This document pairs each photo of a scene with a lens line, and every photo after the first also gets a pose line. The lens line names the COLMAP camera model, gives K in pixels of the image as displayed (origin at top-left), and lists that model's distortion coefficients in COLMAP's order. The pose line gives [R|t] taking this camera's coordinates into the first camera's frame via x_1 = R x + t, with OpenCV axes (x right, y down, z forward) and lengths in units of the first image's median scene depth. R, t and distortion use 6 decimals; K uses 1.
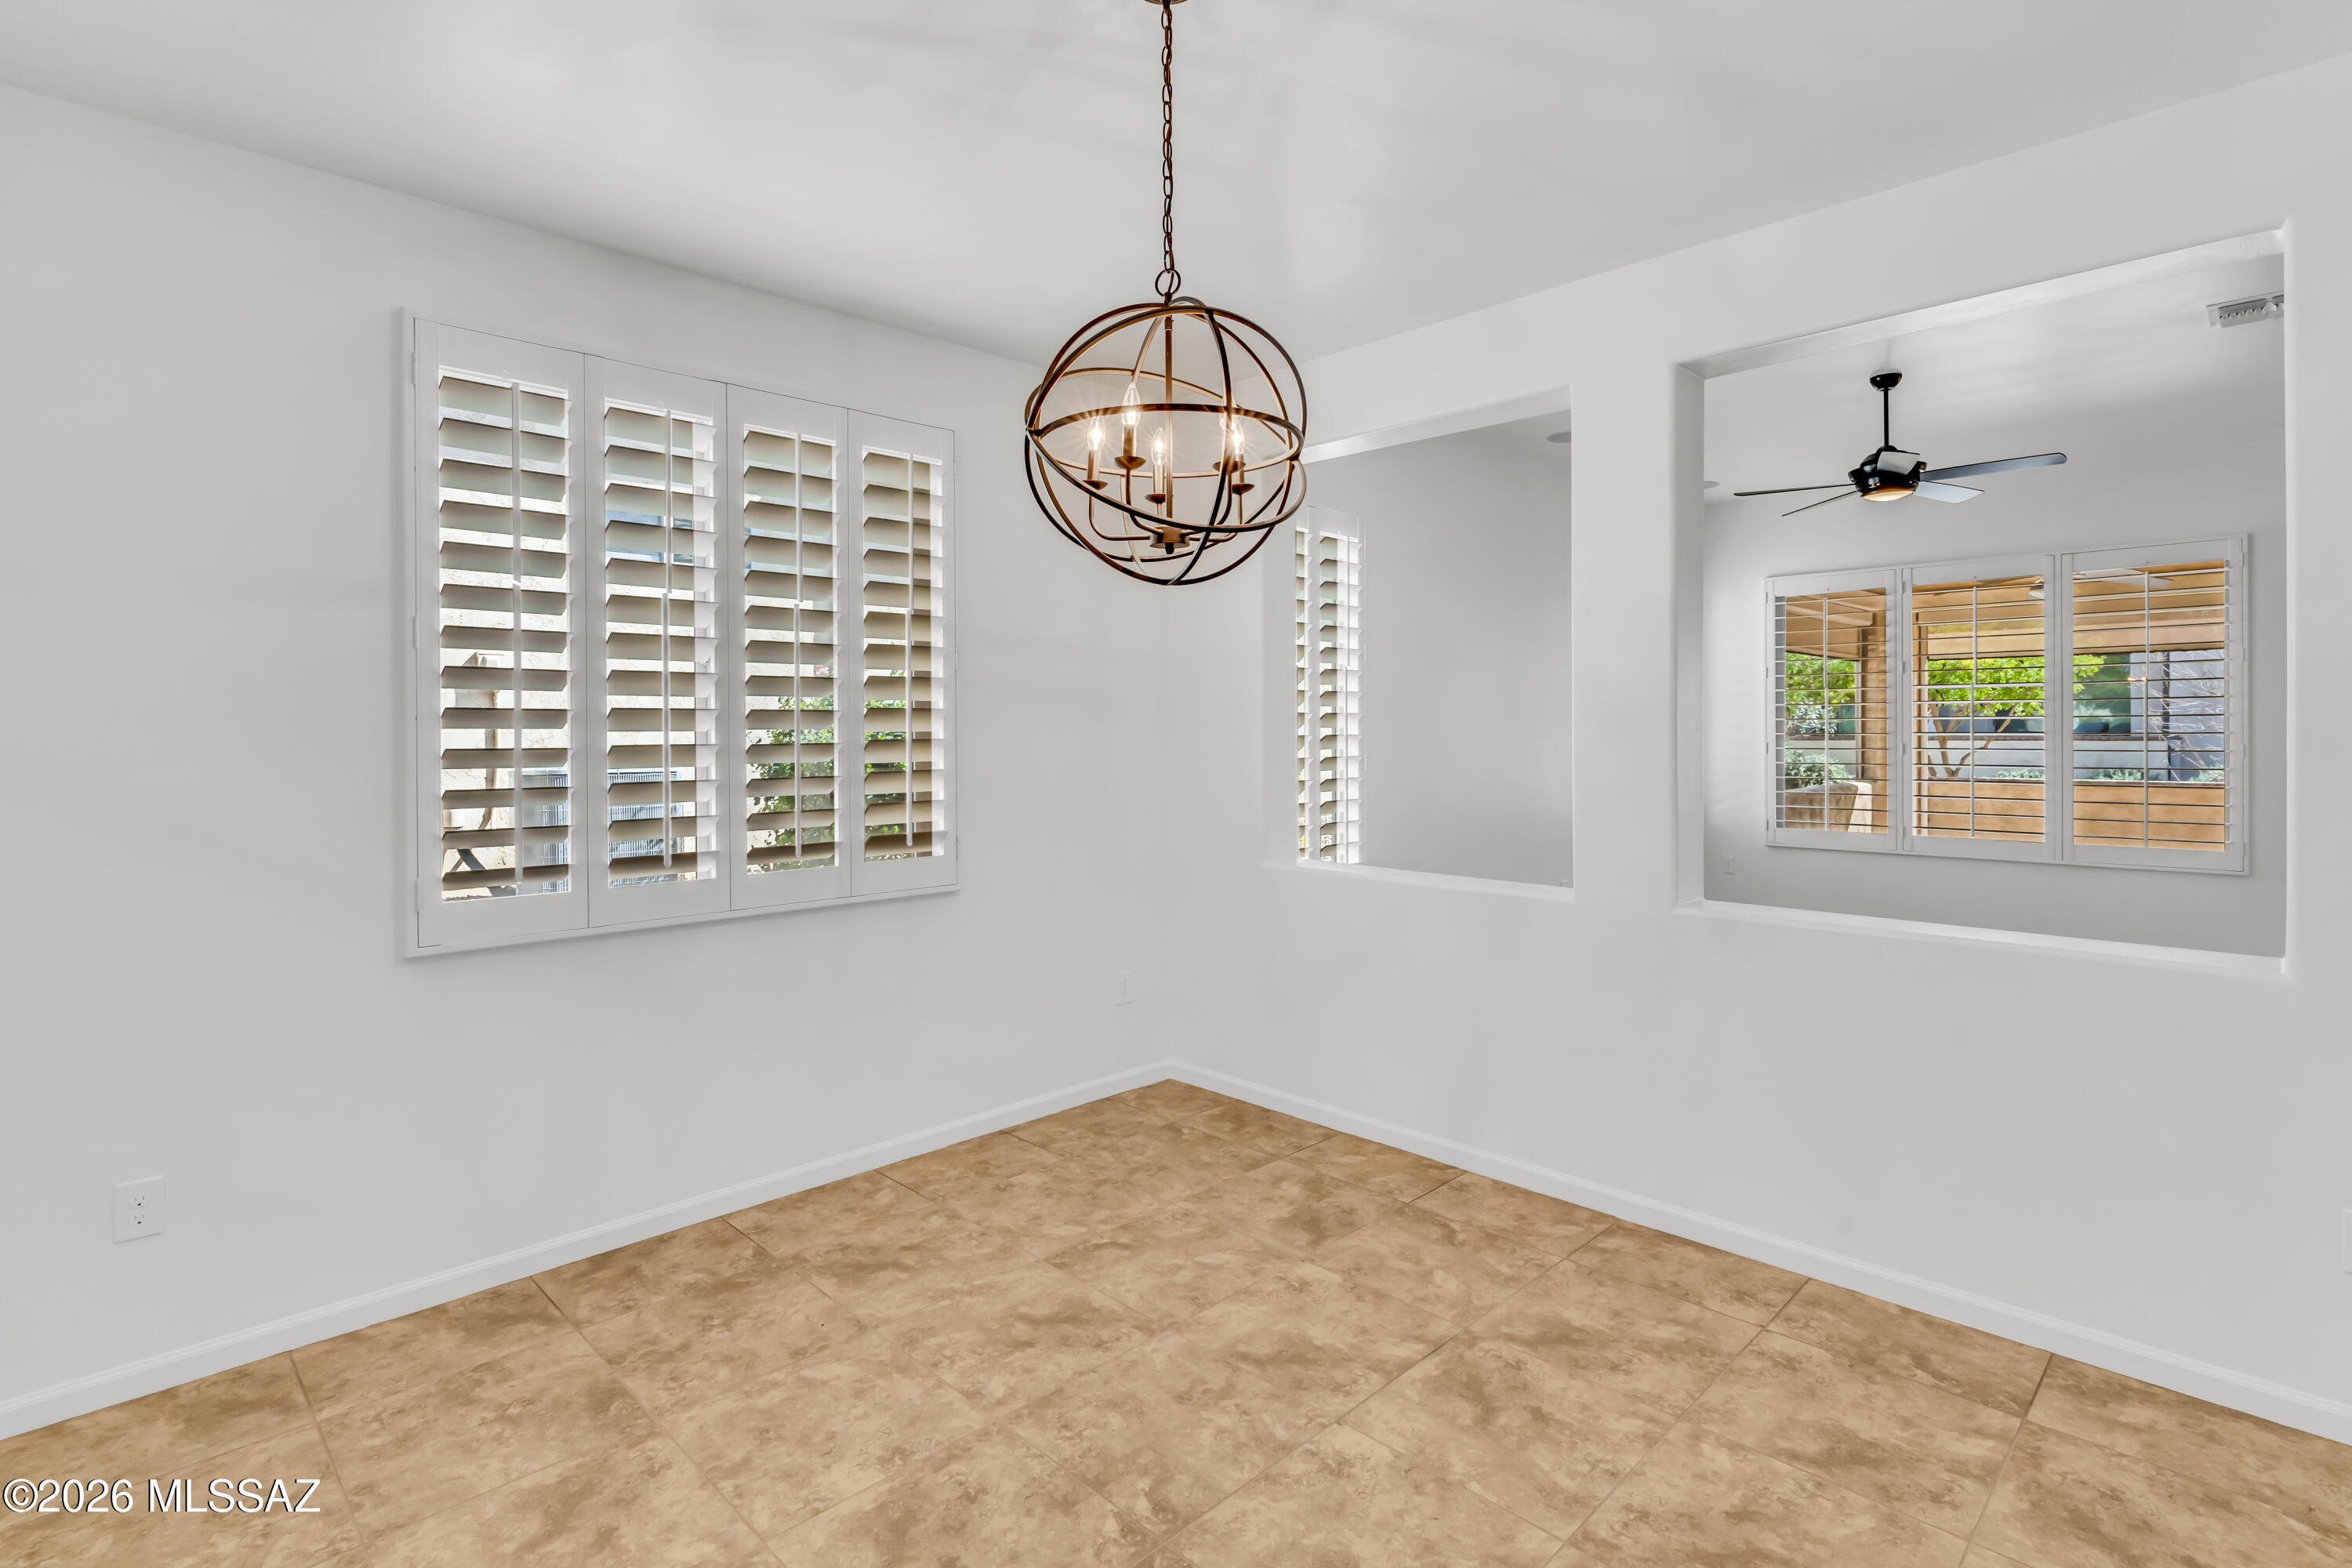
lens RADIAL K [[1117.9, 0, 1171.7], [0, 1117.9, 756.7], [0, 0, 1]] dist [0.001315, 0.001050]
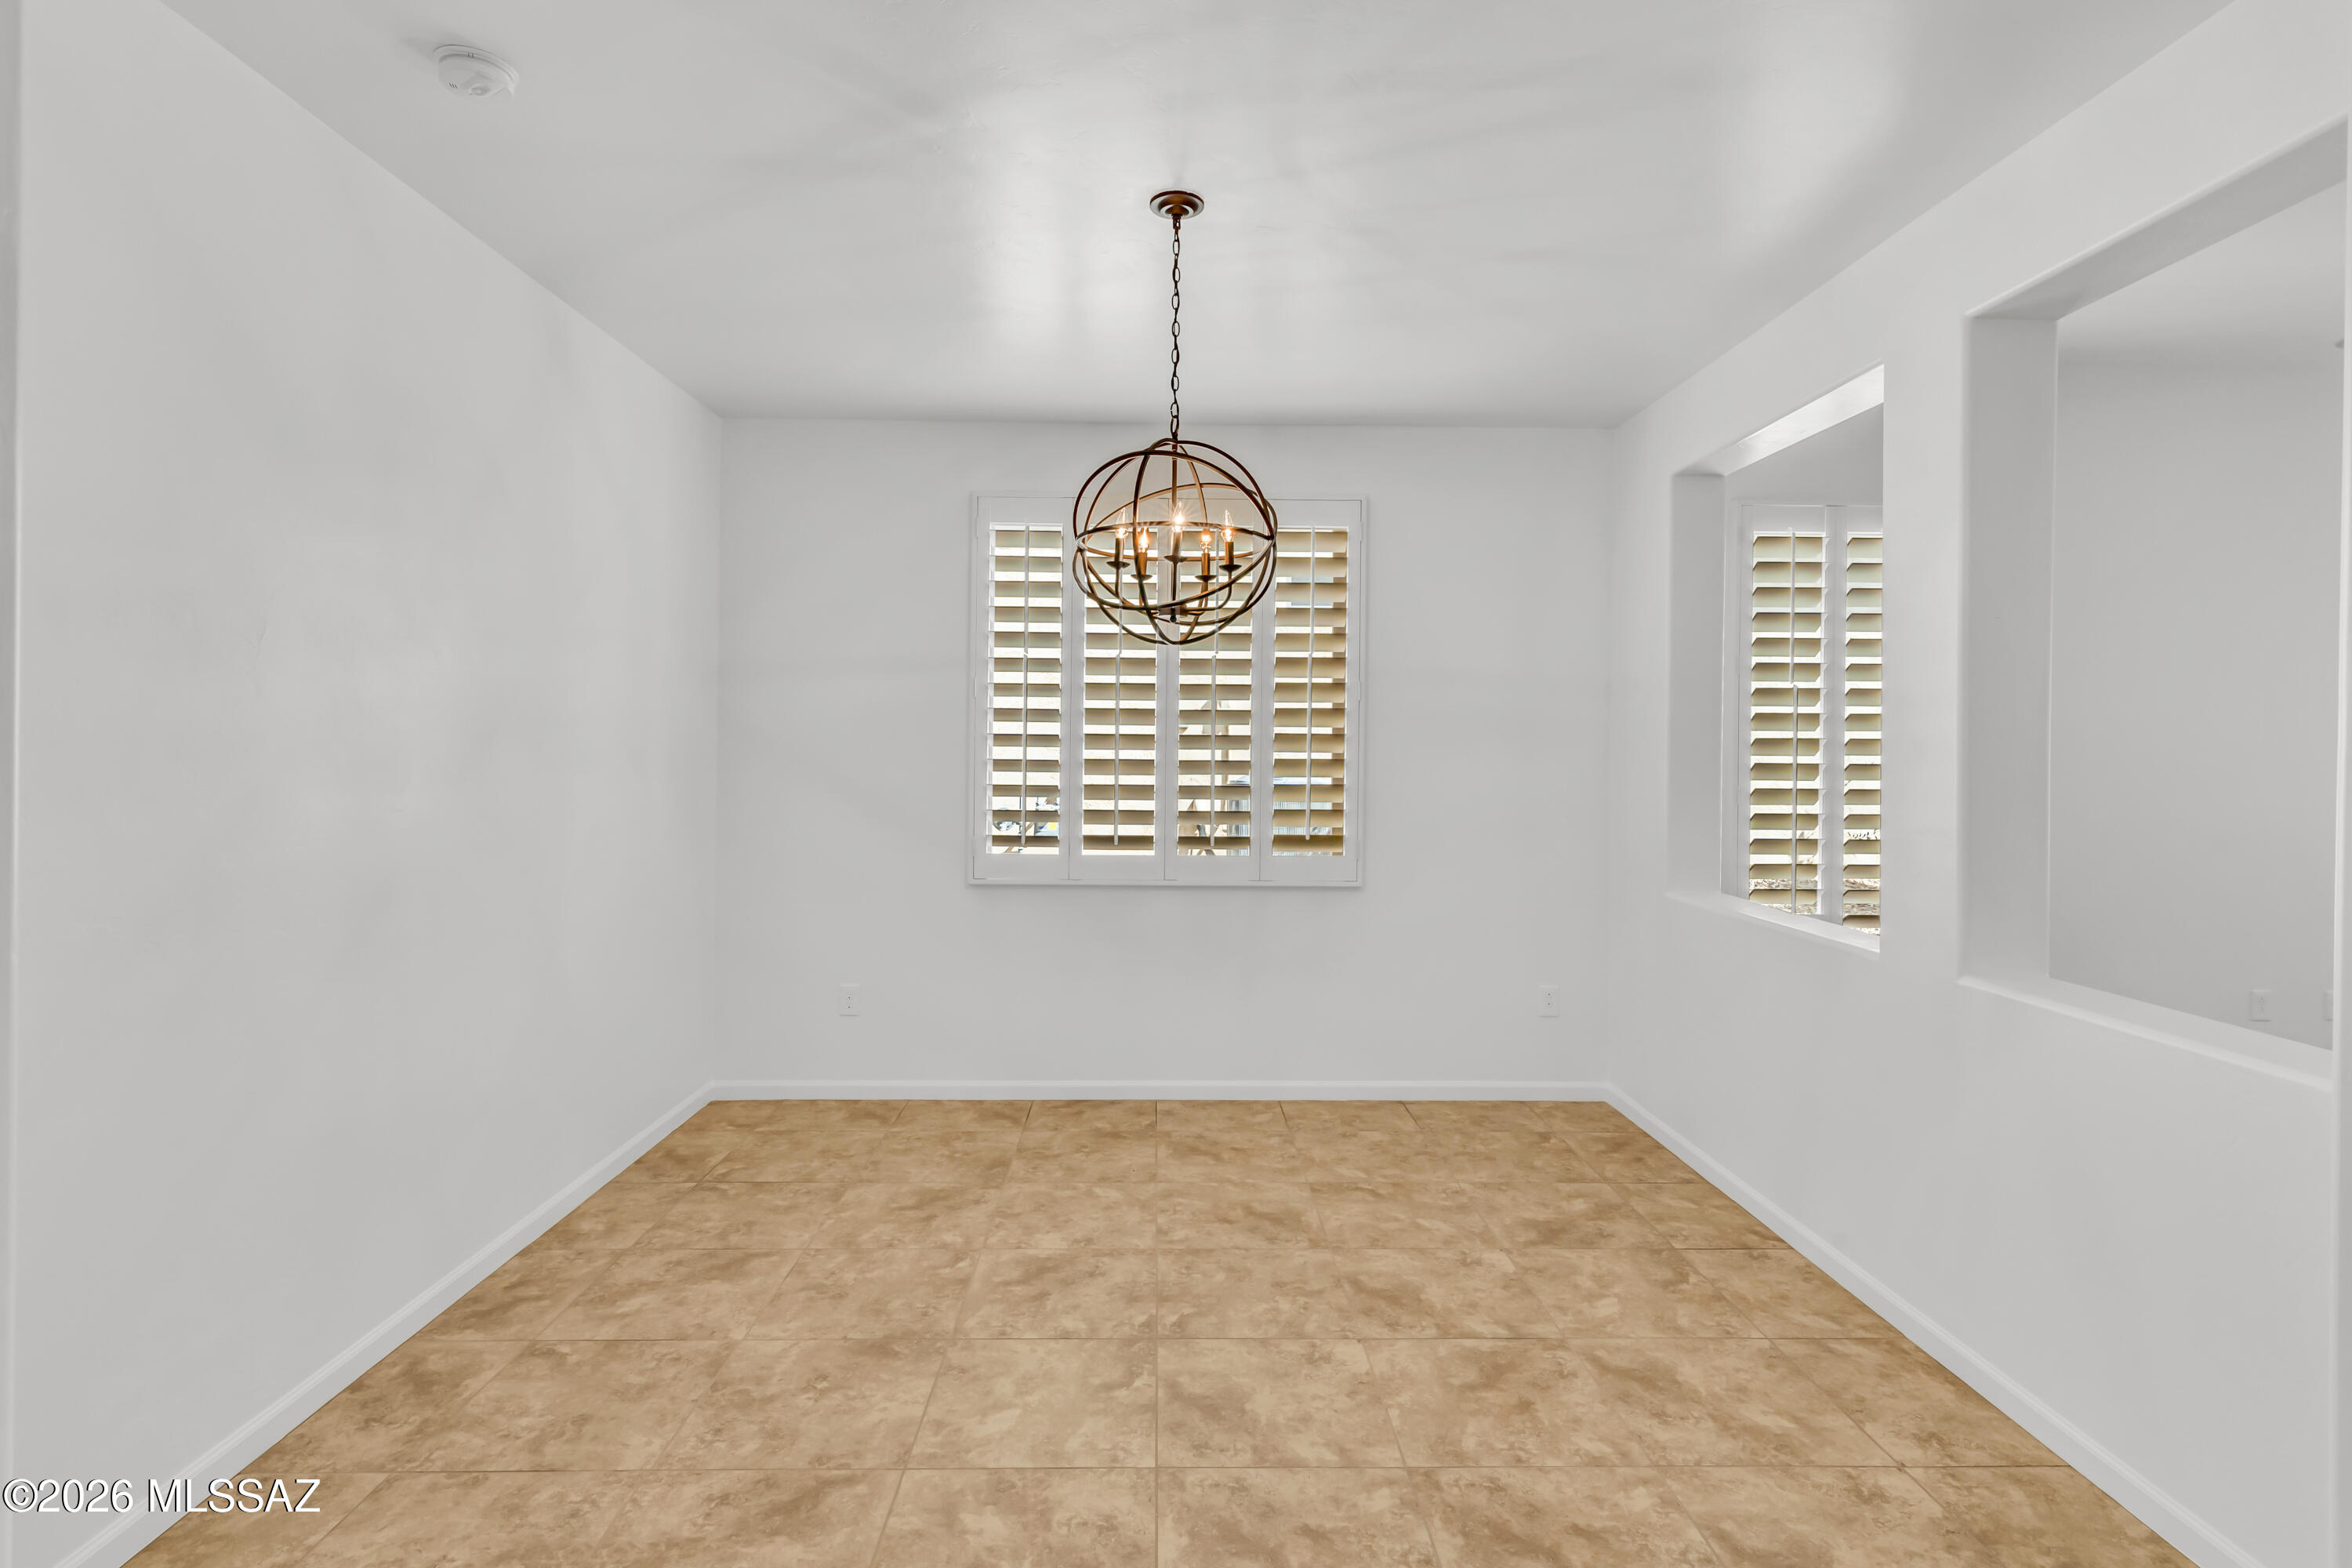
lens RADIAL K [[1117.9, 0, 1171.7], [0, 1117.9, 756.7], [0, 0, 1]] dist [0.001315, 0.001050]
pose [[0.727247, 0.014083, -0.686231, 0.624135], [-0.027928, 0.999569, -0.009084, -0.001647], [0.685808, 0.025771, 0.727327, -0.005394]]
